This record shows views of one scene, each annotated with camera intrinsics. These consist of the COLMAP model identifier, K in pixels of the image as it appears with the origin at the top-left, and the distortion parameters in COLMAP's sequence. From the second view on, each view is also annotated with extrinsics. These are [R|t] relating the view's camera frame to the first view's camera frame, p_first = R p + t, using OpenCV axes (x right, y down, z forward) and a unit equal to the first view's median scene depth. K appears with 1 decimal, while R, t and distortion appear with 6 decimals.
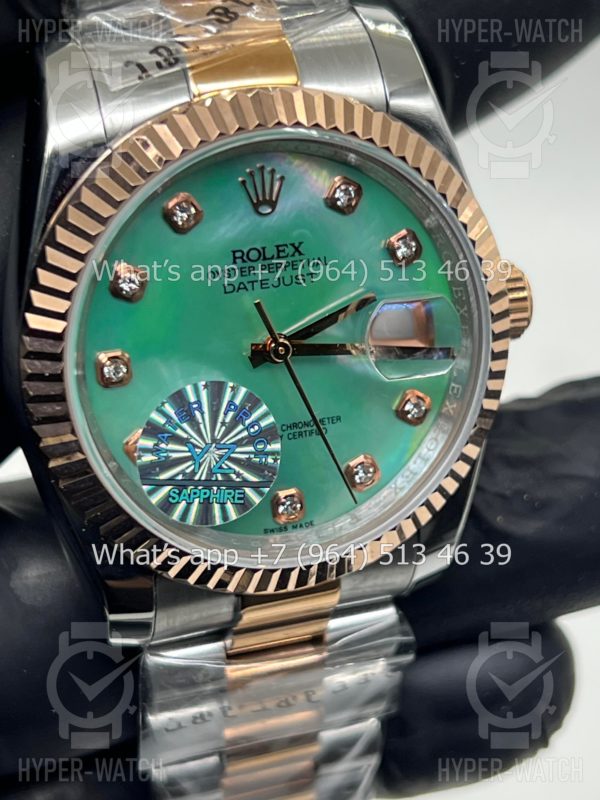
lens RADIAL K [[1792.2, 0, 297.3], [0, 1792.2, 400.5], [0, 0, 1]] dist [0.401451, 0.424093]
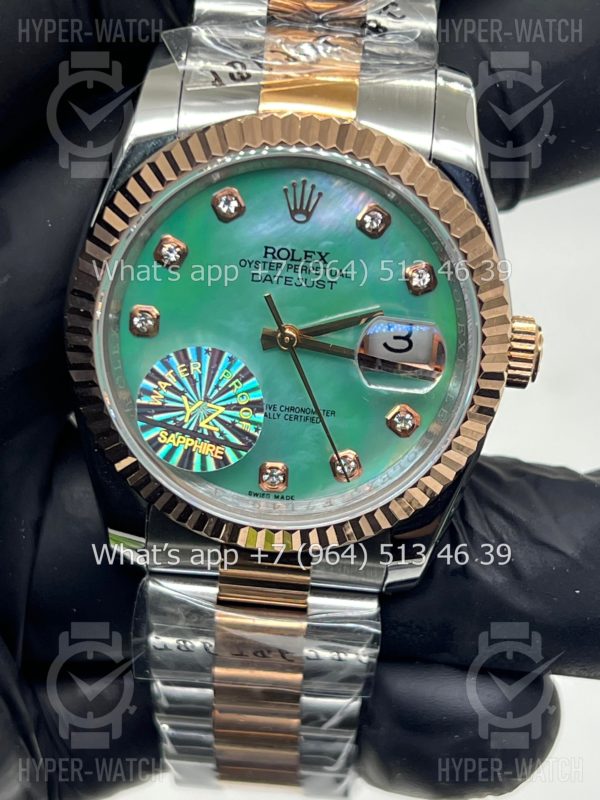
lens RADIAL K [[1792.2, 0, 297.3], [0, 1792.2, 400.5], [0, 0, 1]] dist [0.401451, 0.424093]
pose [[0.930459, 0.228229, -0.286632, 0.337956], [-0.243131, 0.969844, -0.017012, 0.028121], [0.274106, 0.085518, 0.957890, -0.098449]]
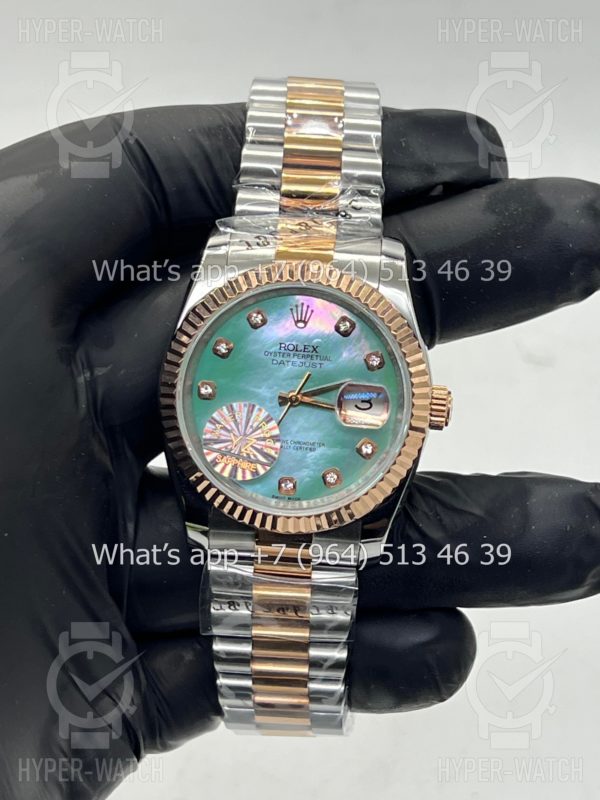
lens RADIAL K [[1792.2, 0, 297.3], [0, 1792.2, 400.5], [0, 0, 1]] dist [0.401451, 0.424093]
pose [[0.925014, 0.166160, -0.341672, 0.643030], [-0.228180, 0.962007, -0.149920, 0.257516], [0.303780, 0.216641, 0.927785, -0.753455]]
